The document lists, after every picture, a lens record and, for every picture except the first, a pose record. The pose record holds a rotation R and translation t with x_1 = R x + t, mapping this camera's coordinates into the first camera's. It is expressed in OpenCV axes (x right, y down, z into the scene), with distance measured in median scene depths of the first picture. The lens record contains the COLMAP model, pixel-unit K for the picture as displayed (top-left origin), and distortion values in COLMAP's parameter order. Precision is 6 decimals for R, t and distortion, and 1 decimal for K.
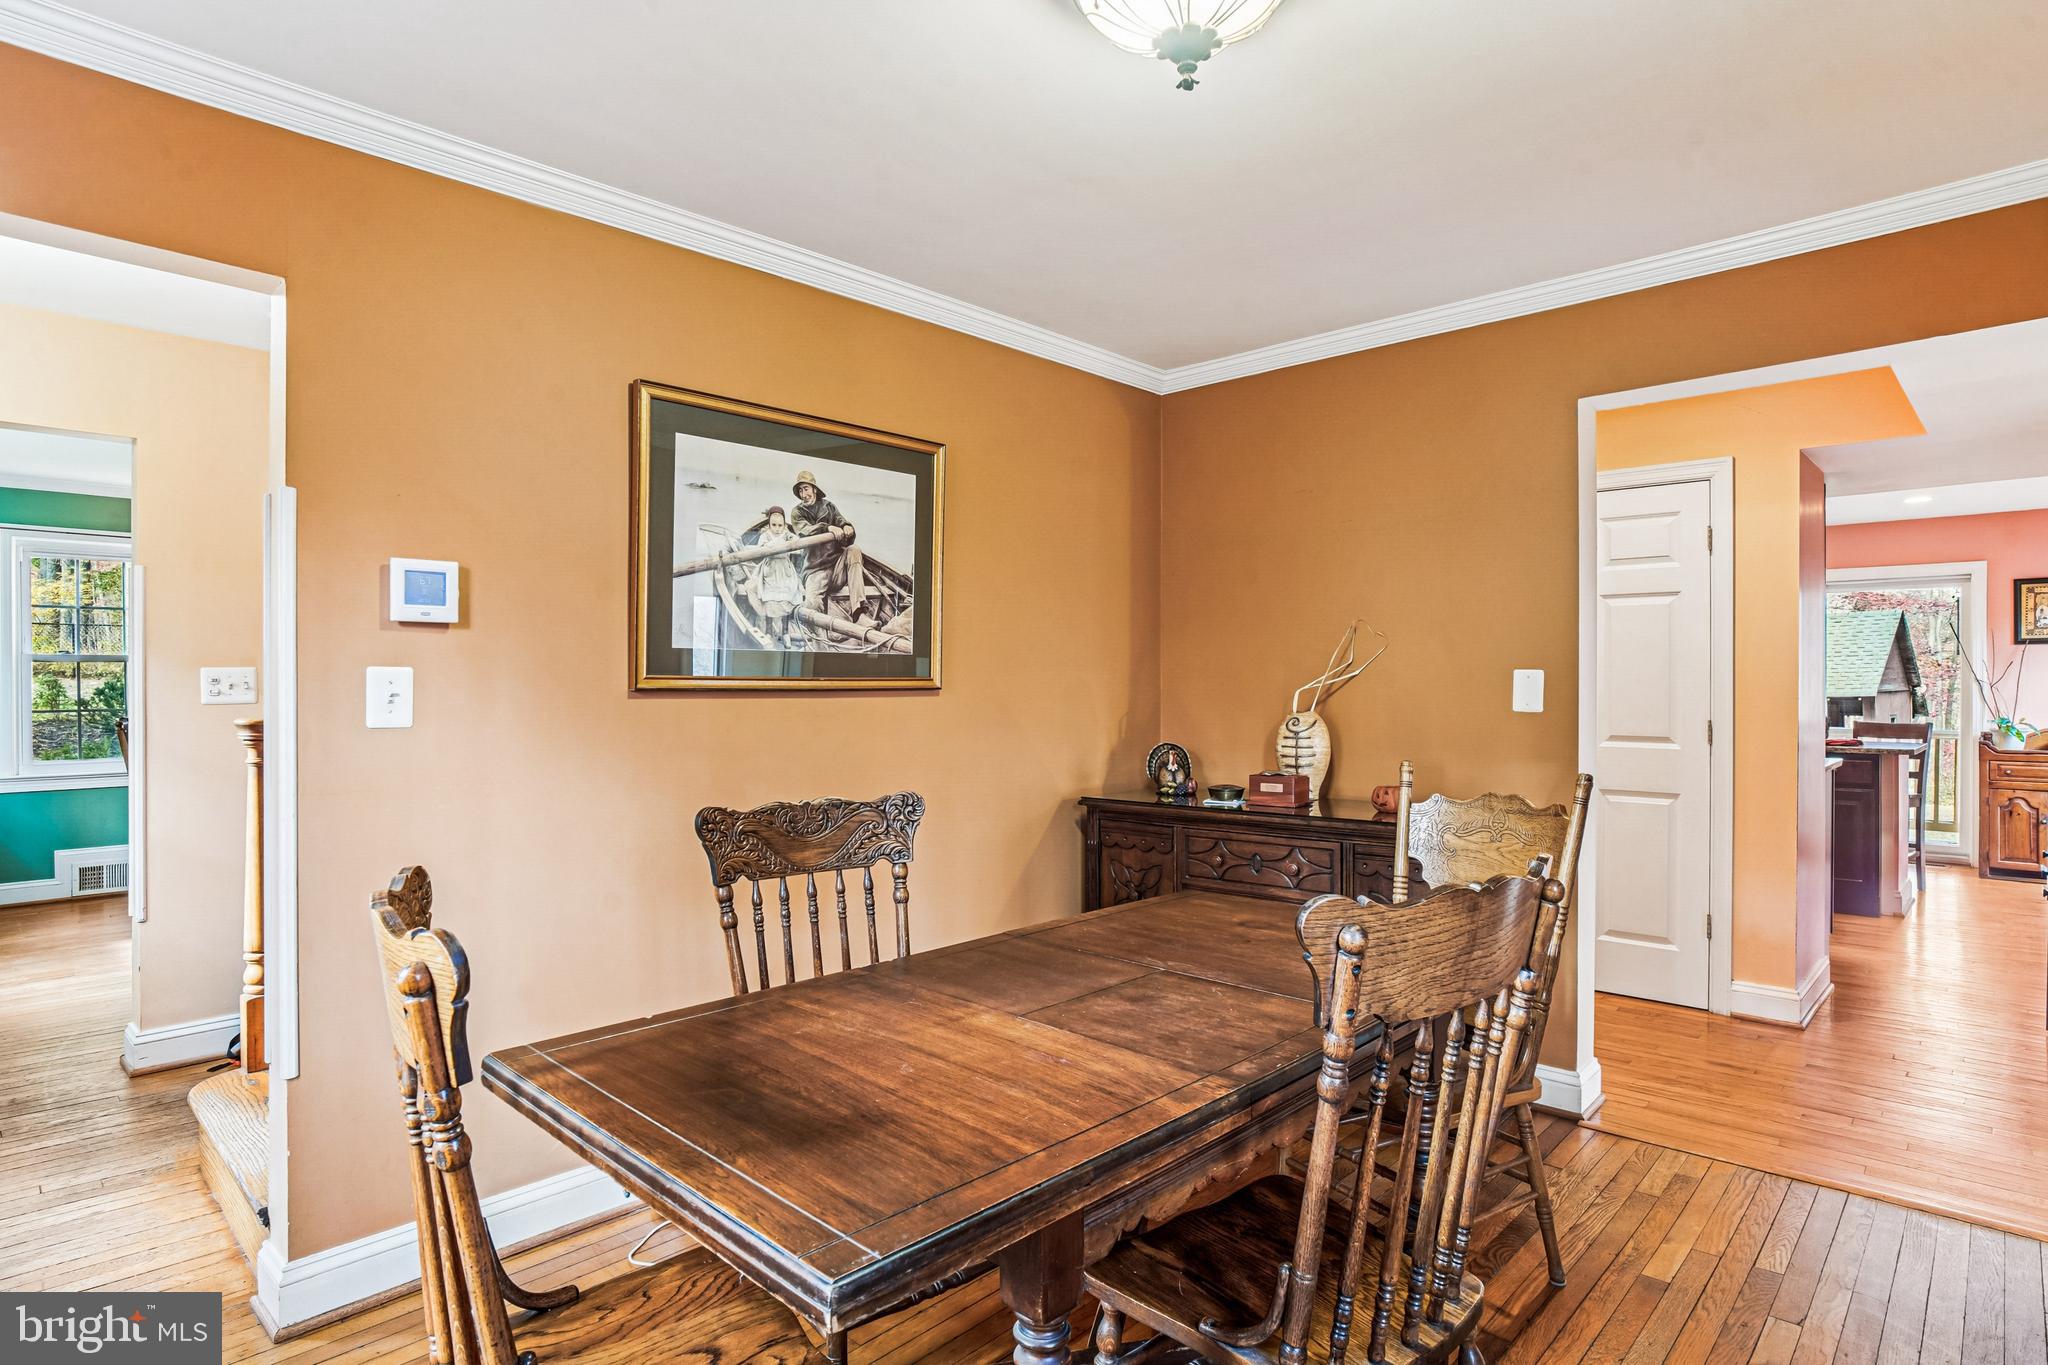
lens RADIAL K [[1074.8, 0, 1012.3], [0, 1074.8, 685.6], [0, 0, 1]] dist [-0.023702, 0.001624]
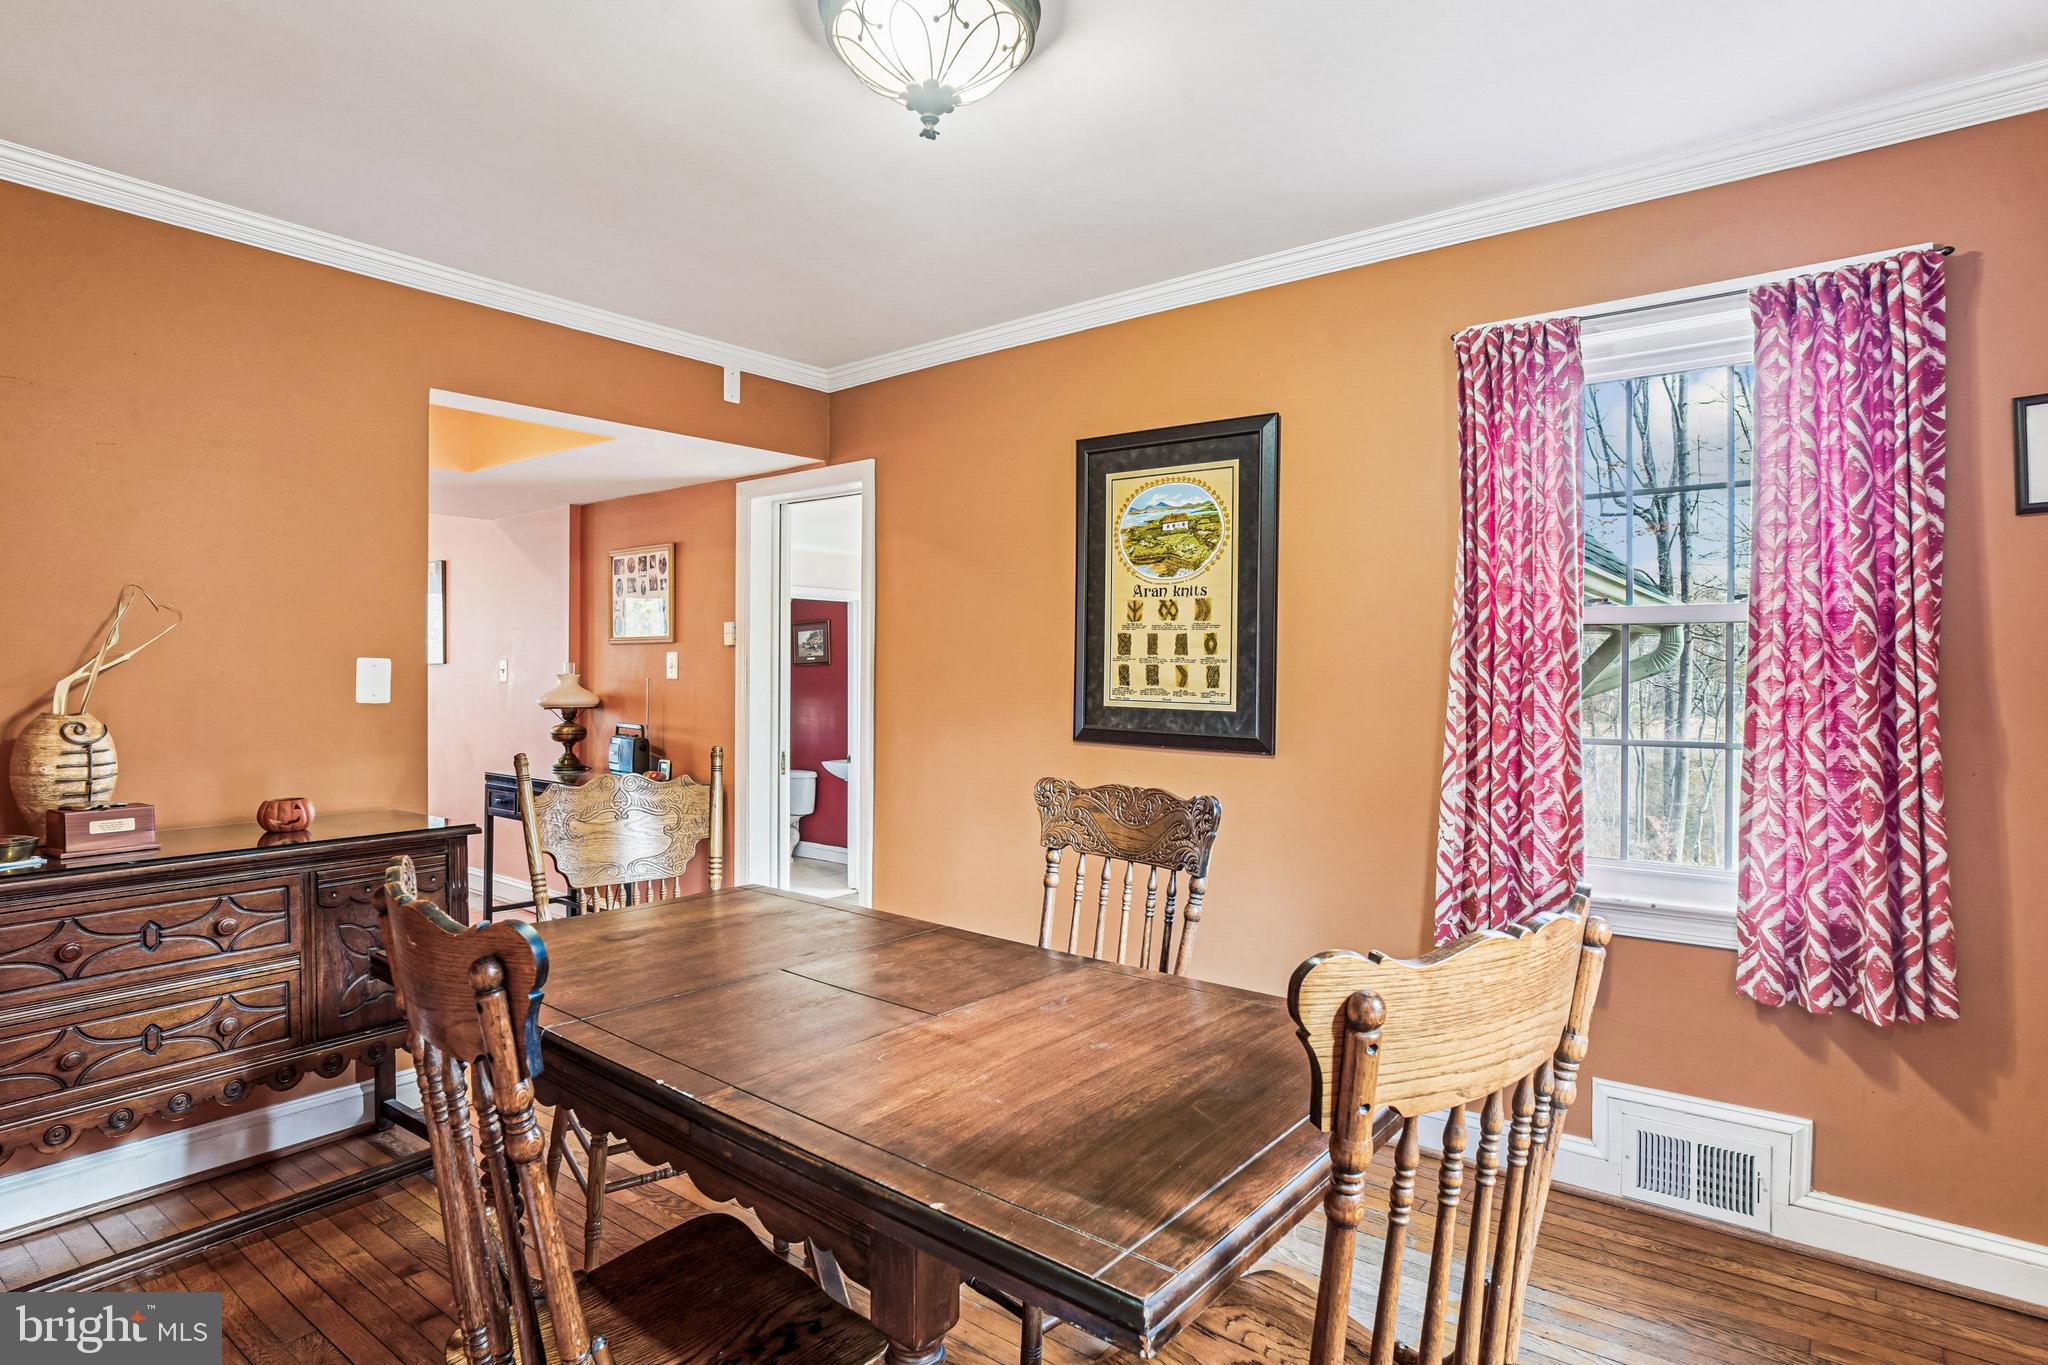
lens RADIAL K [[1074.8, 0, 1019.1], [0, 1074.8, 682.7], [0, 0, 1]] dist [-0.023702, 0.001624]
pose [[-0.088495, -0.003608, 0.996070, -1.004741], [0.000039, 0.999993, 0.003626, 0.006444], [-0.996077, 0.000360, -0.088494, 1.057963]]
